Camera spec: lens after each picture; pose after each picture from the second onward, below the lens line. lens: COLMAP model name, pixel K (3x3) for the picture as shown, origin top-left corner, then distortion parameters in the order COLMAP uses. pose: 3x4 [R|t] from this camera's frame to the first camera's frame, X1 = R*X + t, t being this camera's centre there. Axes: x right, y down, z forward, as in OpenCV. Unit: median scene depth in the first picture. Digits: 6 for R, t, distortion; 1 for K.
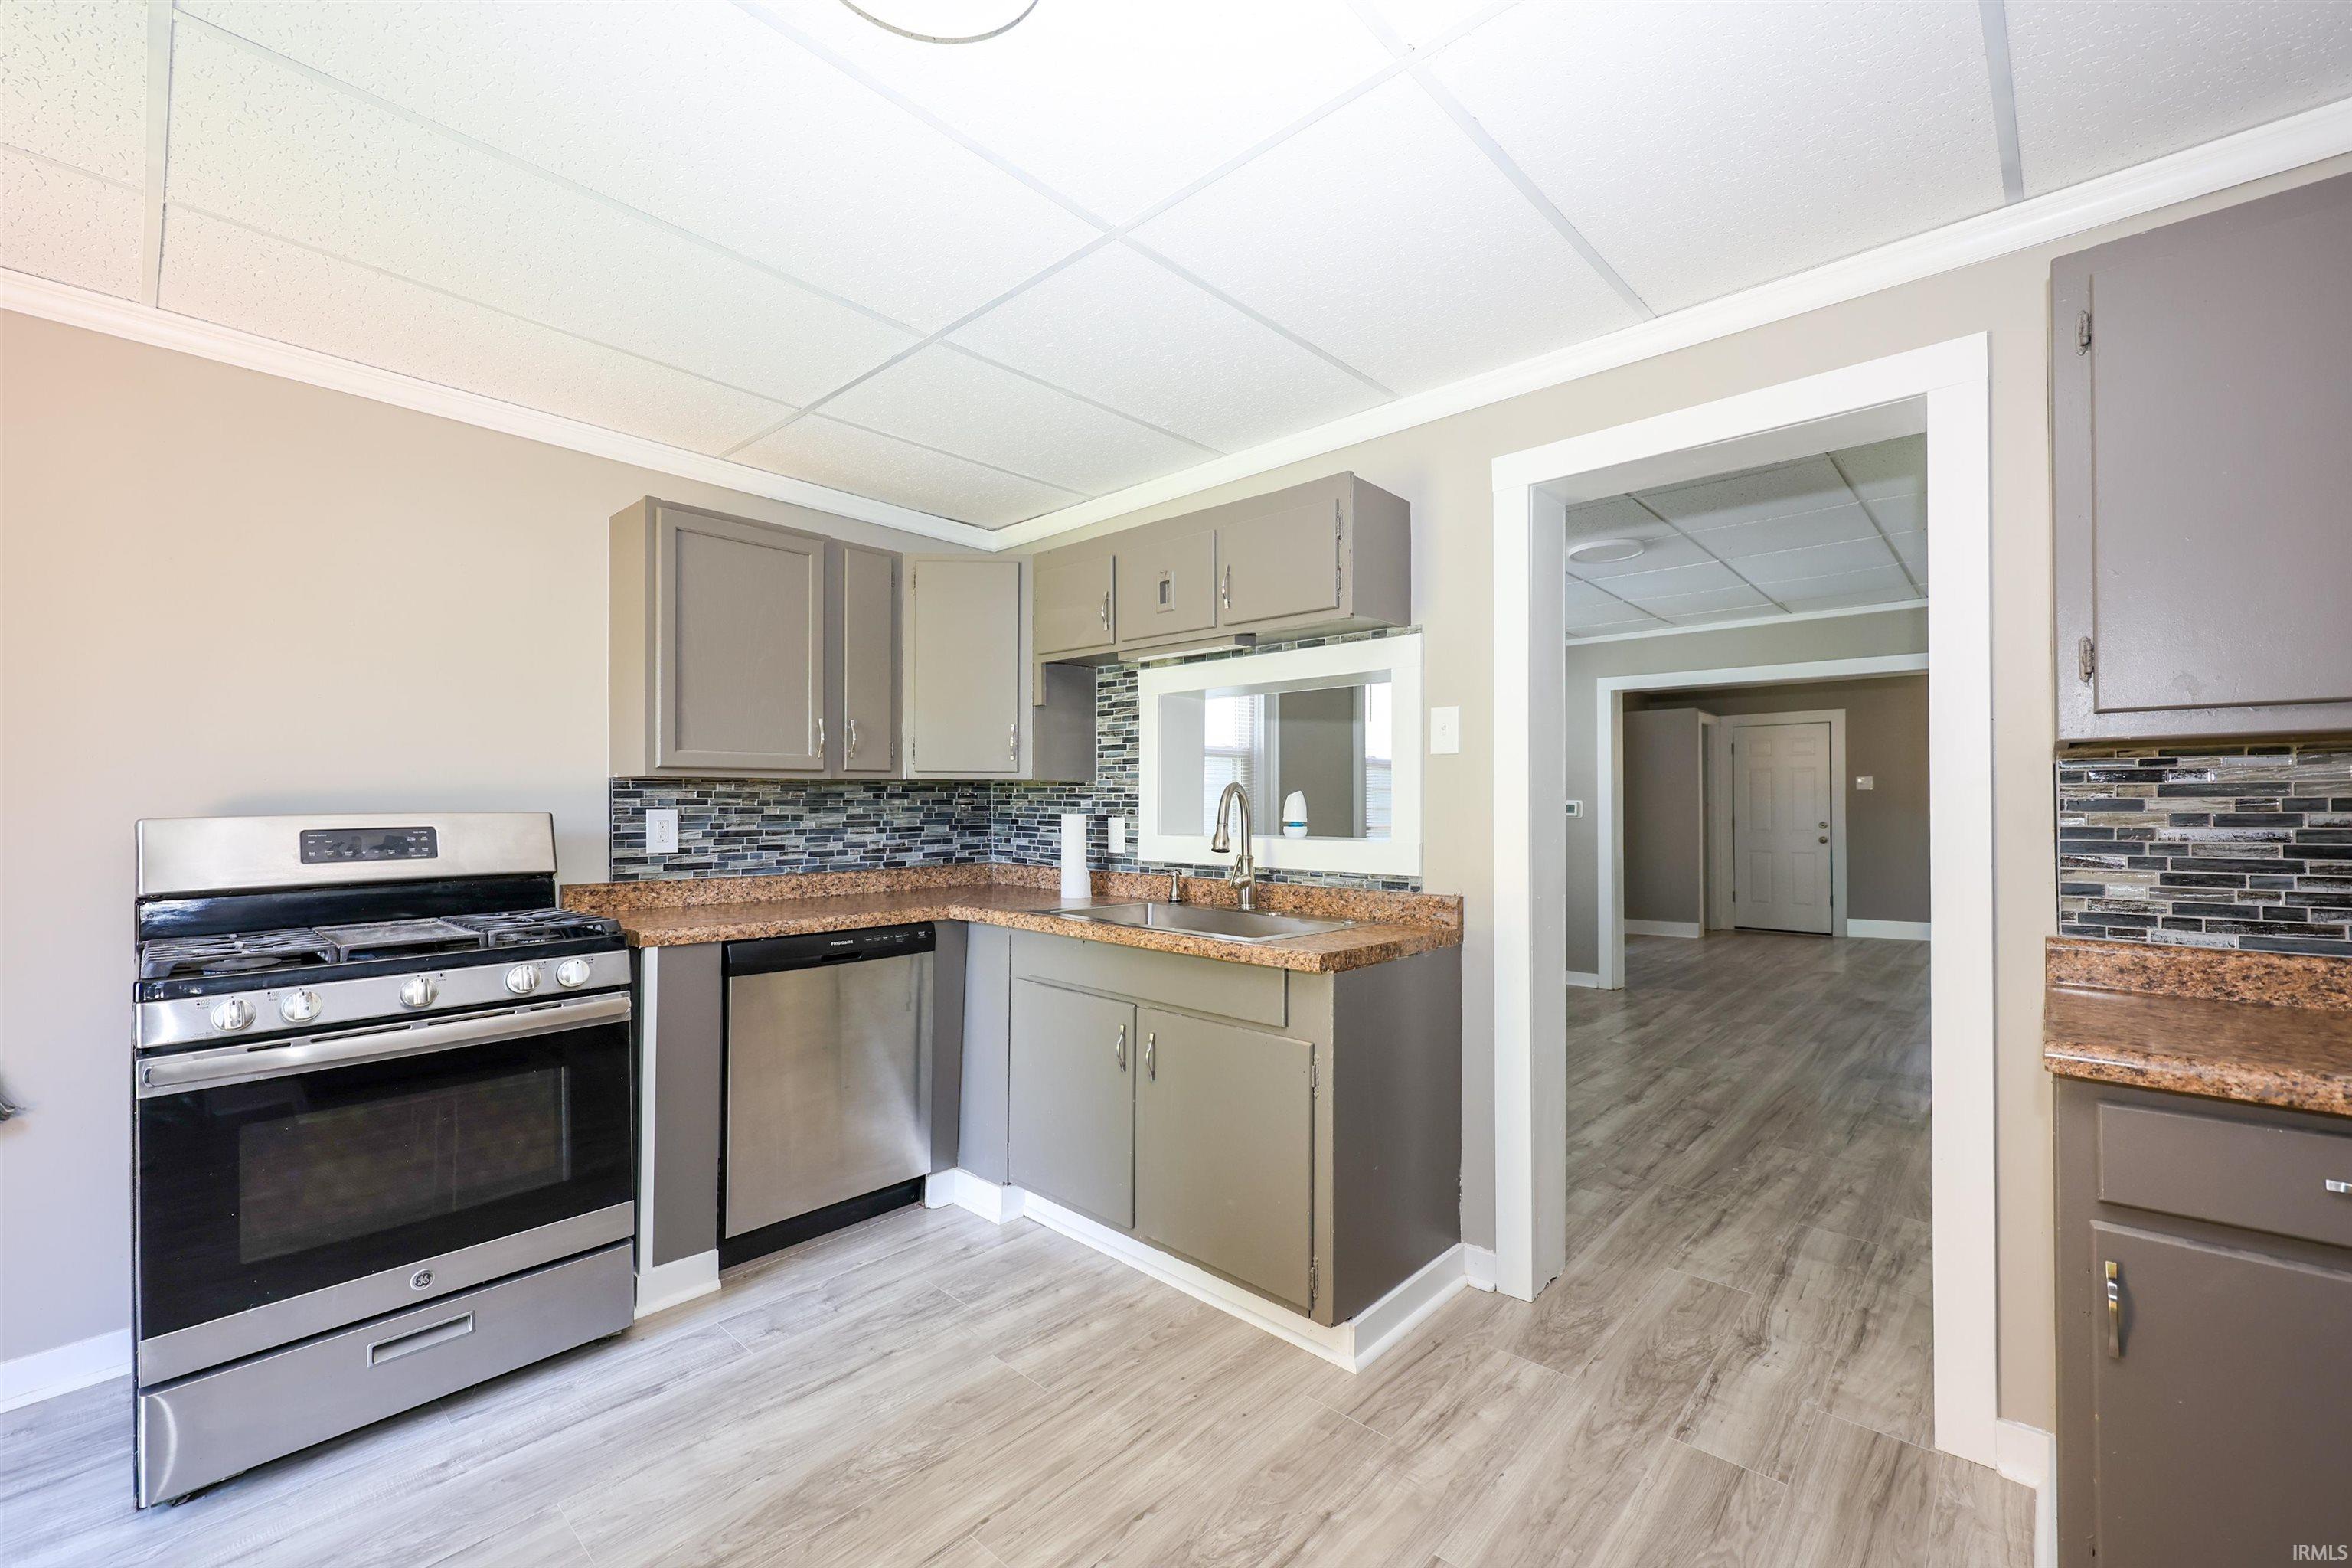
lens RADIAL K [[966.6, 0, 1177.9], [0, 966.6, 789.4], [0, 0, 1]] dist [0.002933, 0.000219]
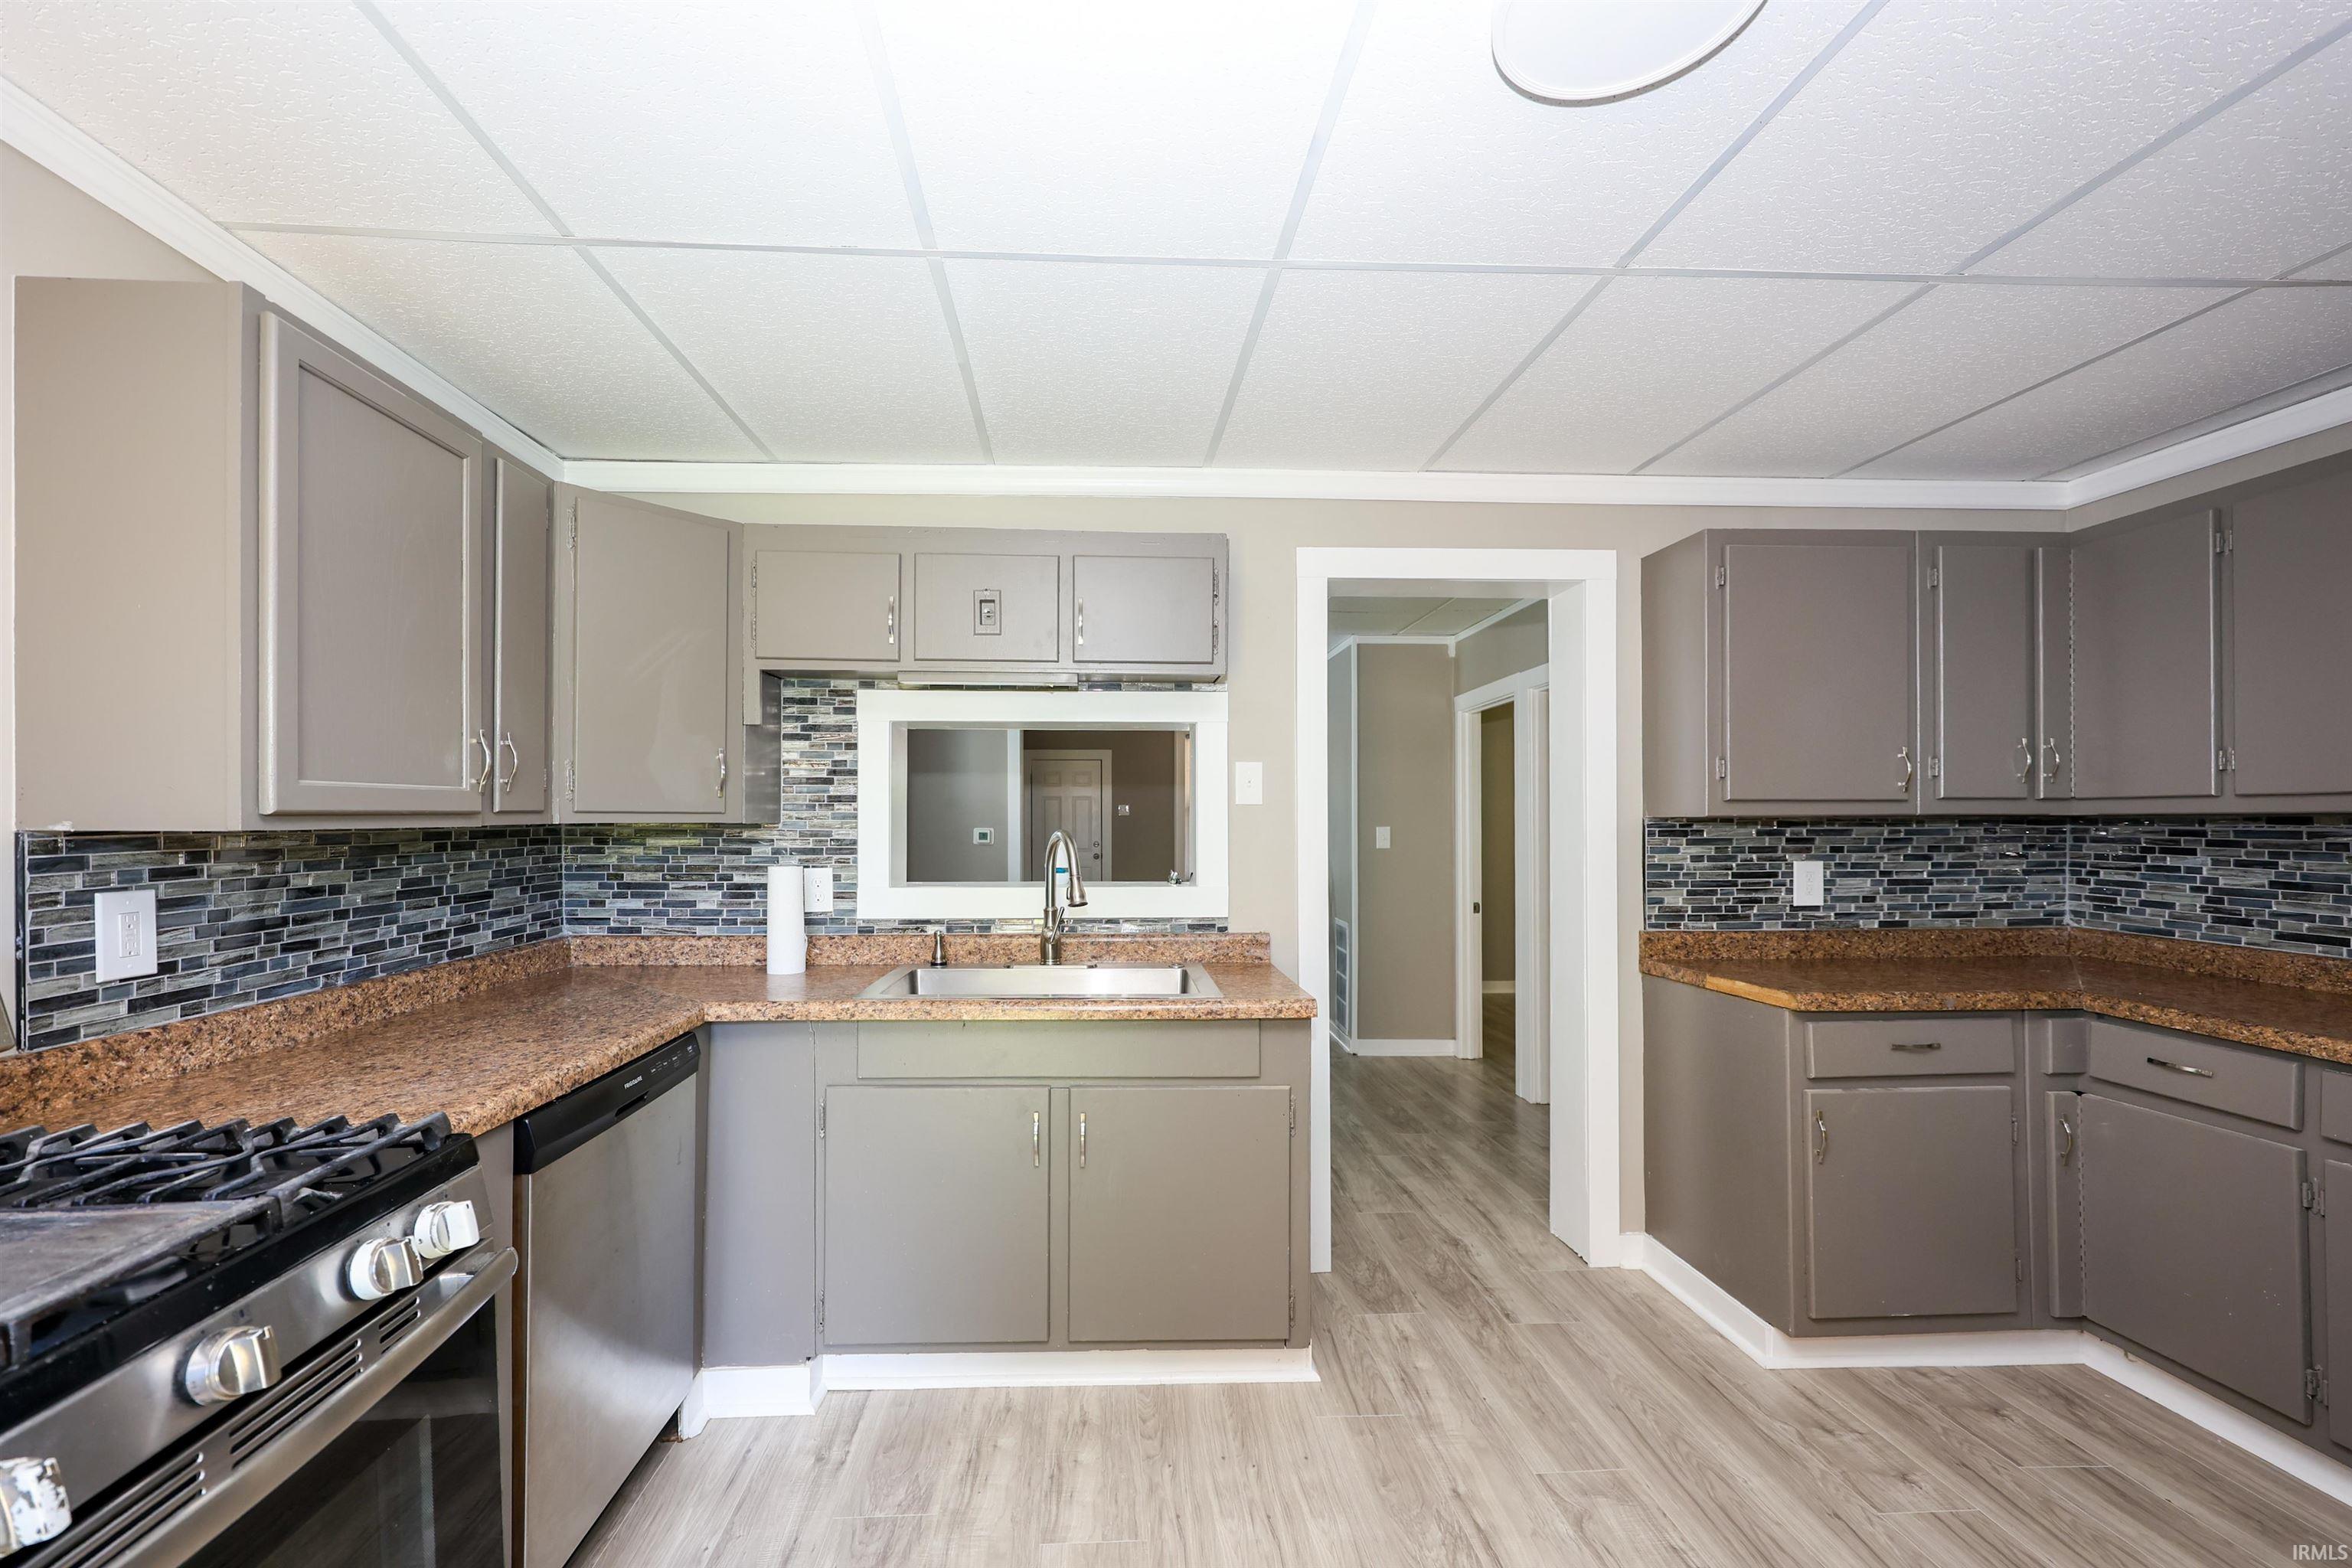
lens RADIAL K [[986.3, 0, 1155.5], [0, 986.3, 812.1], [0, 0, 1]] dist [0.010097, 0.000032]
pose [[0.697326, 0.004626, 0.716739, -0.495621], [-0.011182, 0.999928, 0.004426, -0.026407], [-0.716667, -0.011101, 0.697328, 0.240128]]
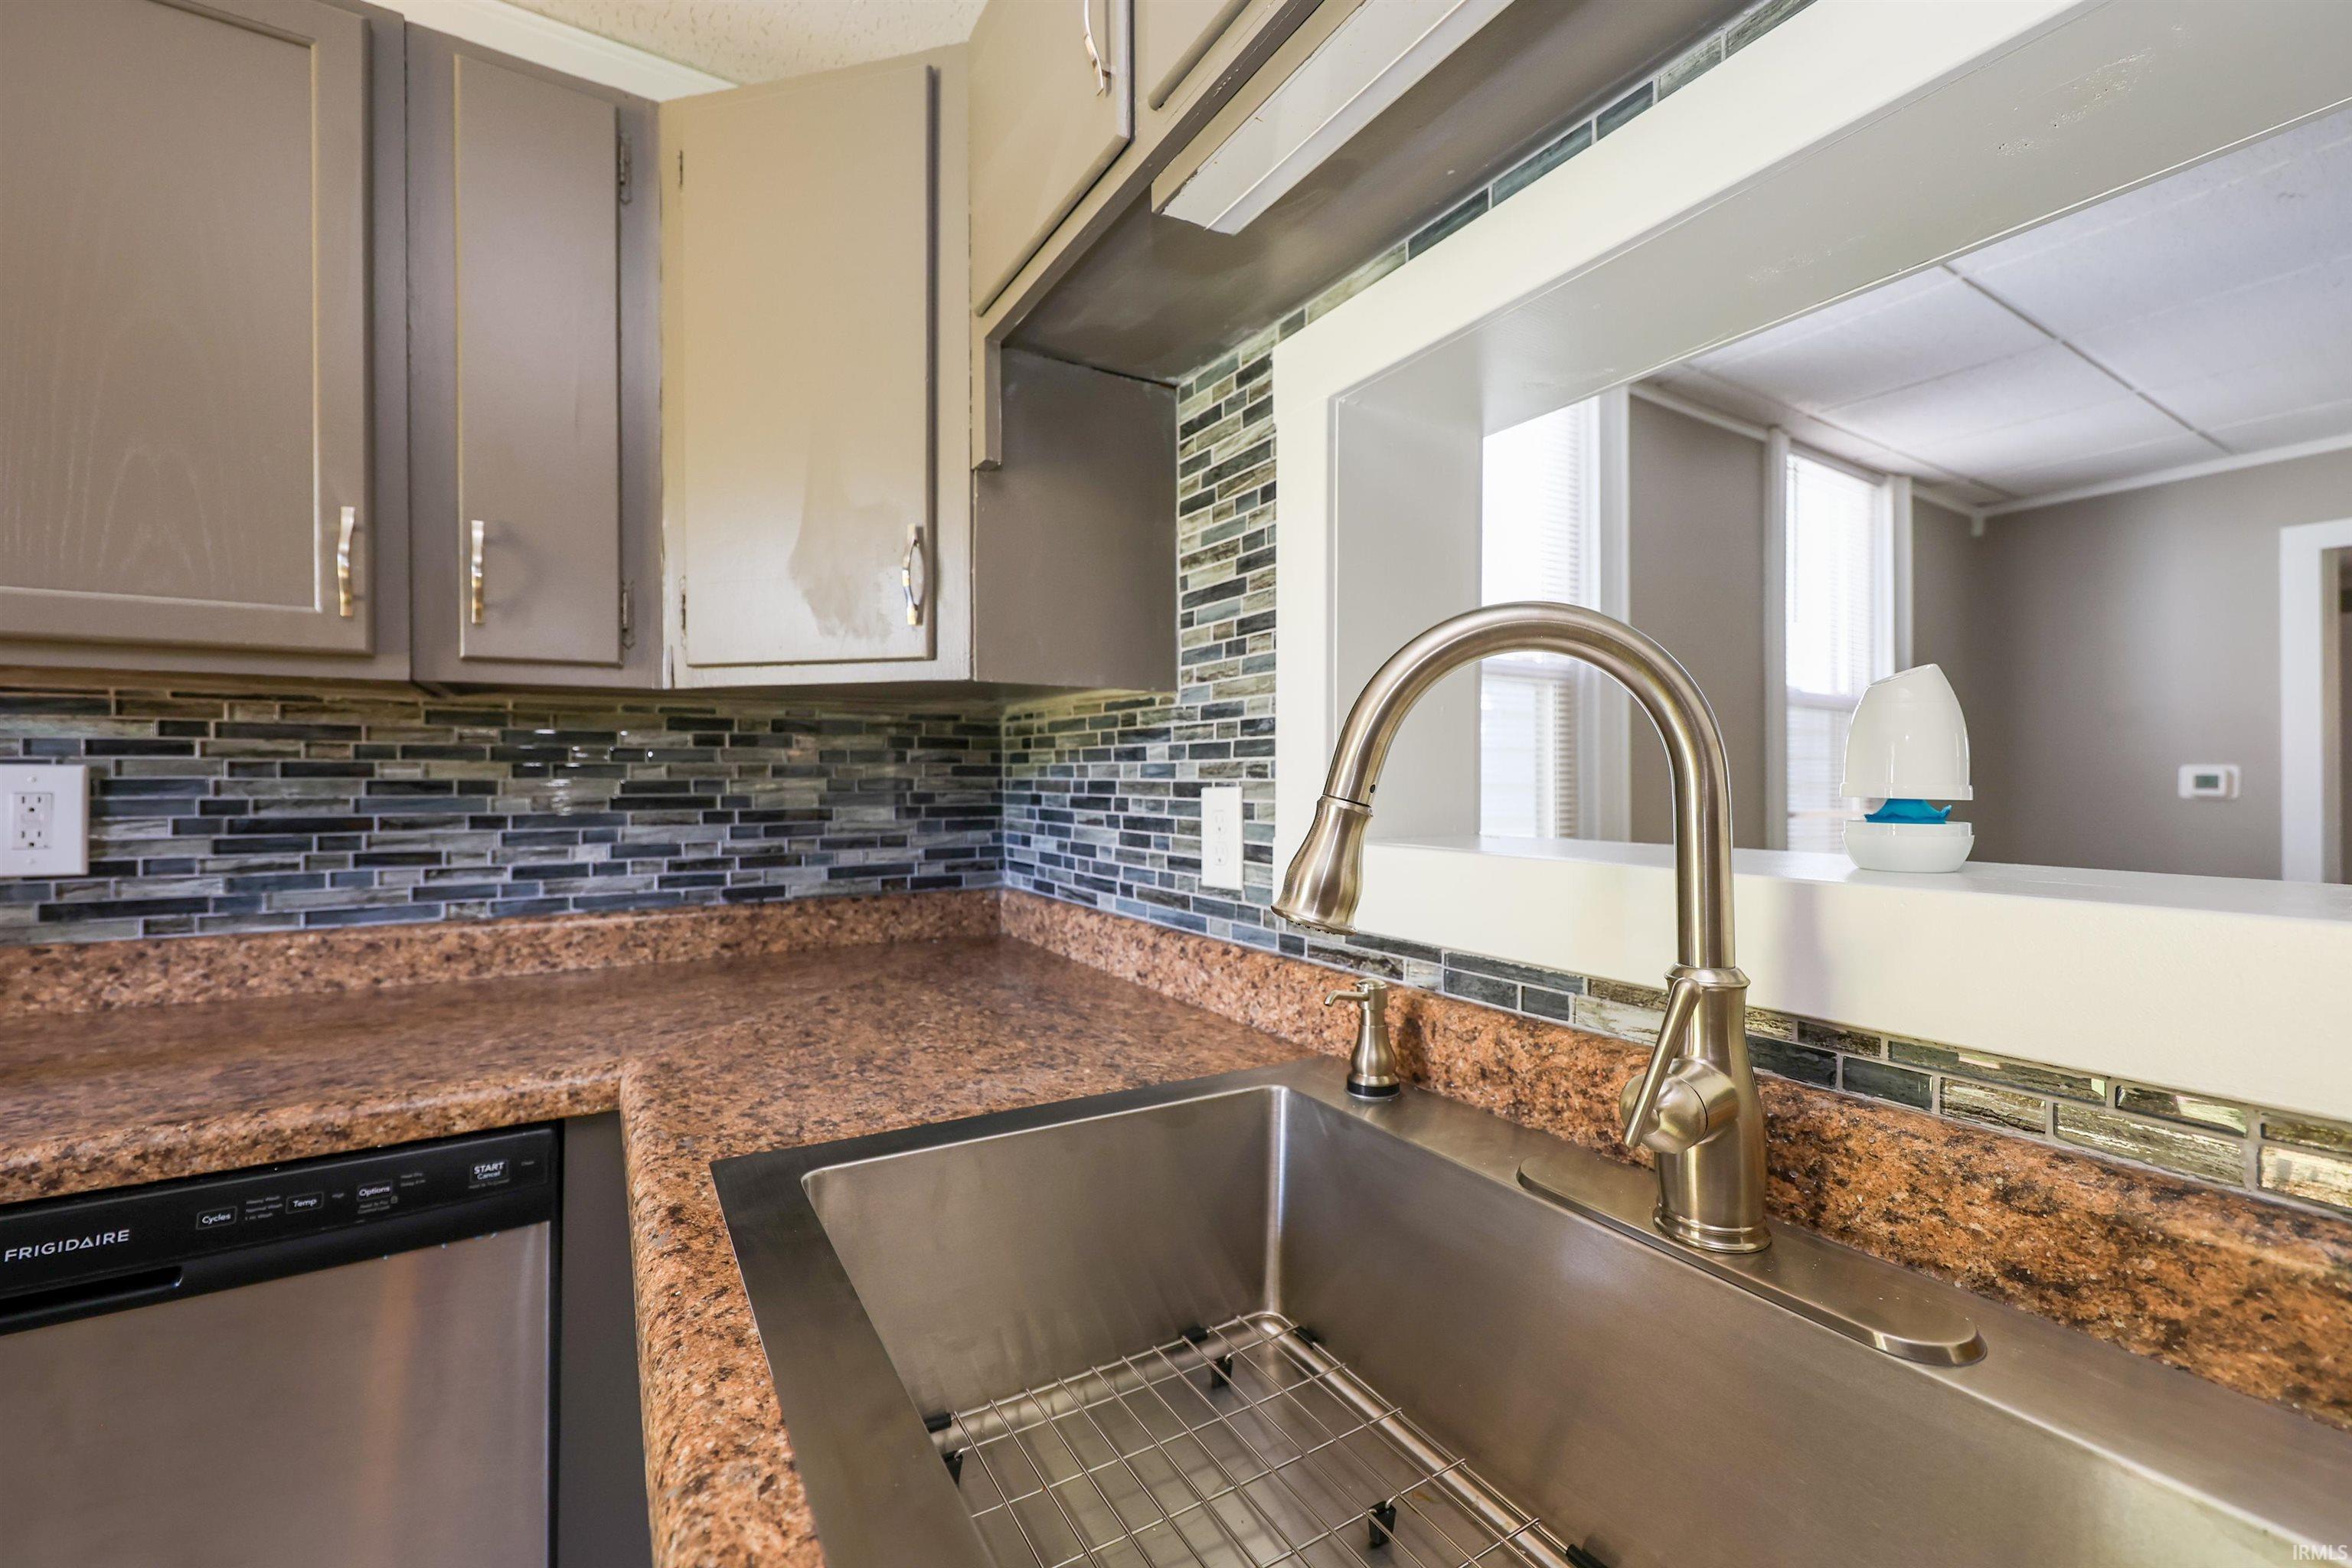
lens RADIAL K [[952.7, 0, 1161.0], [0, 952.7, 784.4], [0, 0, 1]] dist [0.003931, 0.000277]
pose [[0.955484, -0.002659, -0.295032, 0.019912], [0.007164, 0.999874, 0.014188, 0.024638], [0.294957, -0.015670, 0.955382, 0.710698]]
